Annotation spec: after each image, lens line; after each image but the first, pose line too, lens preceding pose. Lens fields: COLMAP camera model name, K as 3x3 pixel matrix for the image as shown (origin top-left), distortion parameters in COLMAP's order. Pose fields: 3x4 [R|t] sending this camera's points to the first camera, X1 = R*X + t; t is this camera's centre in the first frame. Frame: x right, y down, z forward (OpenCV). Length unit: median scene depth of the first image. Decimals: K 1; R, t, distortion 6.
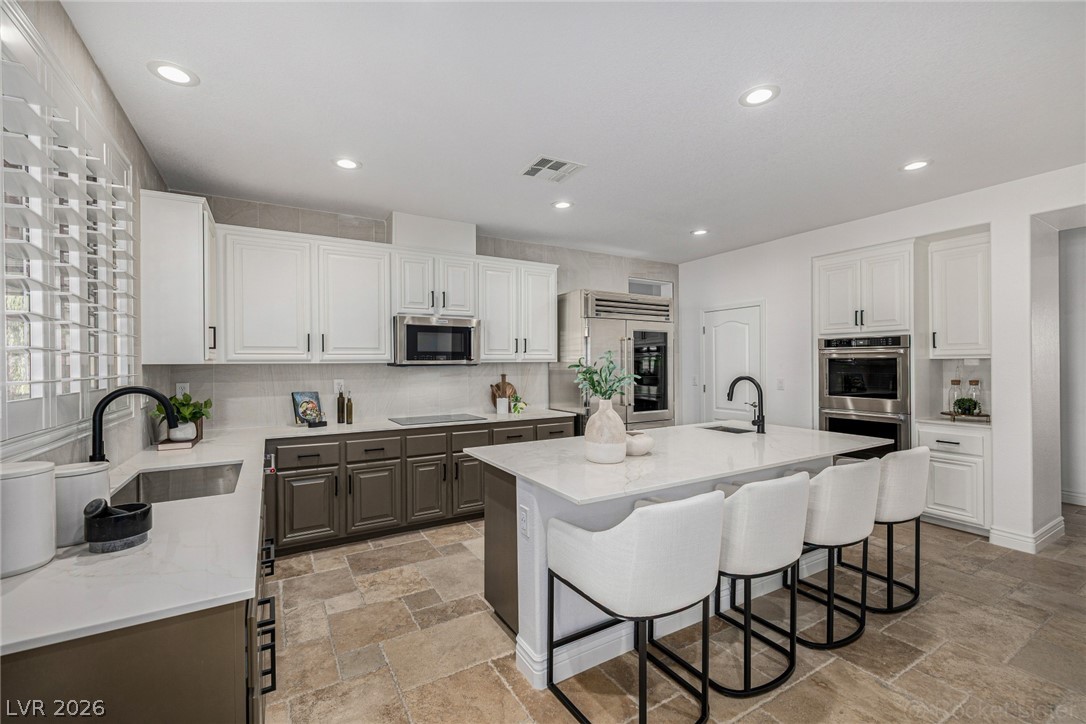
lens RADIAL K [[456.0, 0, 539.3], [0, 456.0, 363.2], [0, 0, 1]] dist [-0.000192, -0.000064]
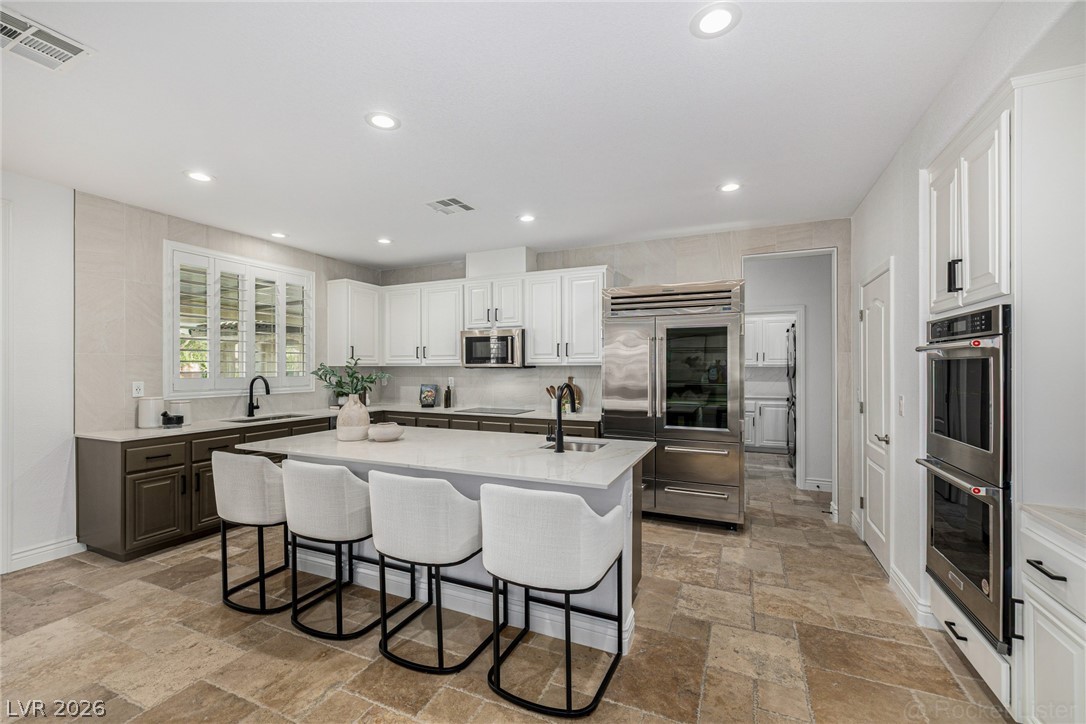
lens RADIAL K [[456.0, 0, 534.8], [0, 456.0, 367.2], [0, 0, 1]] dist [-0.000192, -0.000064]
pose [[0.582234, 0.005665, -0.813001, 0.852727], [-0.002532, 0.999984, 0.005155, -0.003683], [0.813017, -0.000943, 0.582239, 0.359676]]
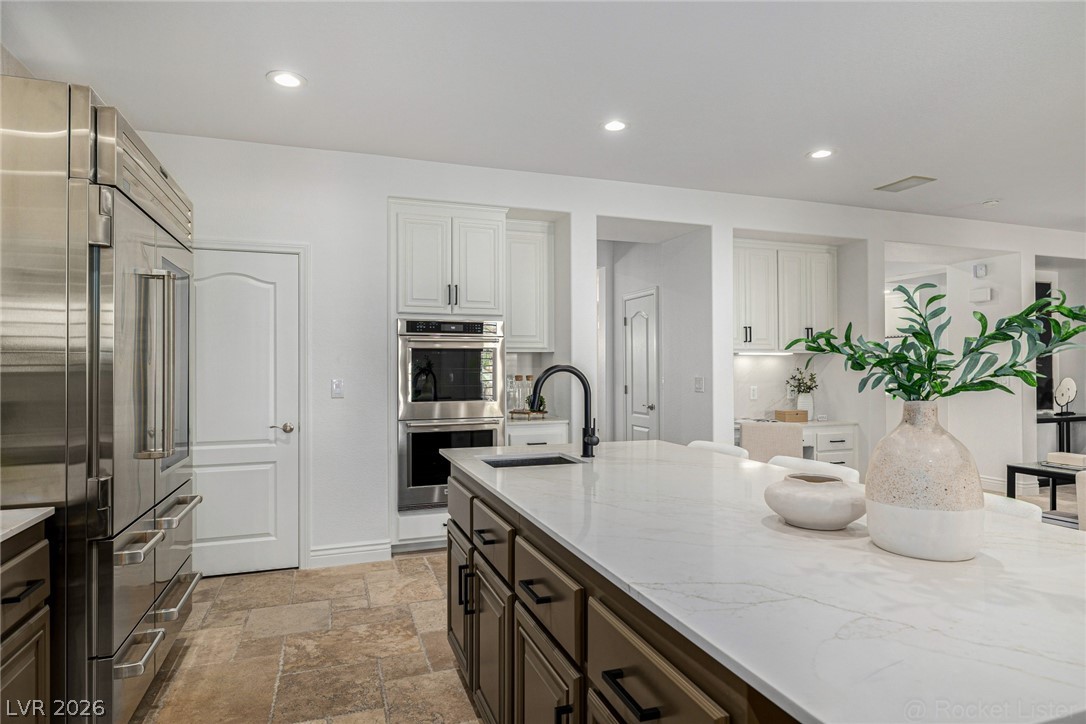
lens RADIAL K [[646.9, 0, 541.0], [0, 646.9, 362.8], [0, 0, 1]] dist [0.000954, -0.000395]
pose [[0.178983, 0.005097, 0.983839, -0.324257], [-0.002081, 0.999986, -0.004803, 0.017527], [-0.983850, -0.001188, 0.178991, 0.679813]]
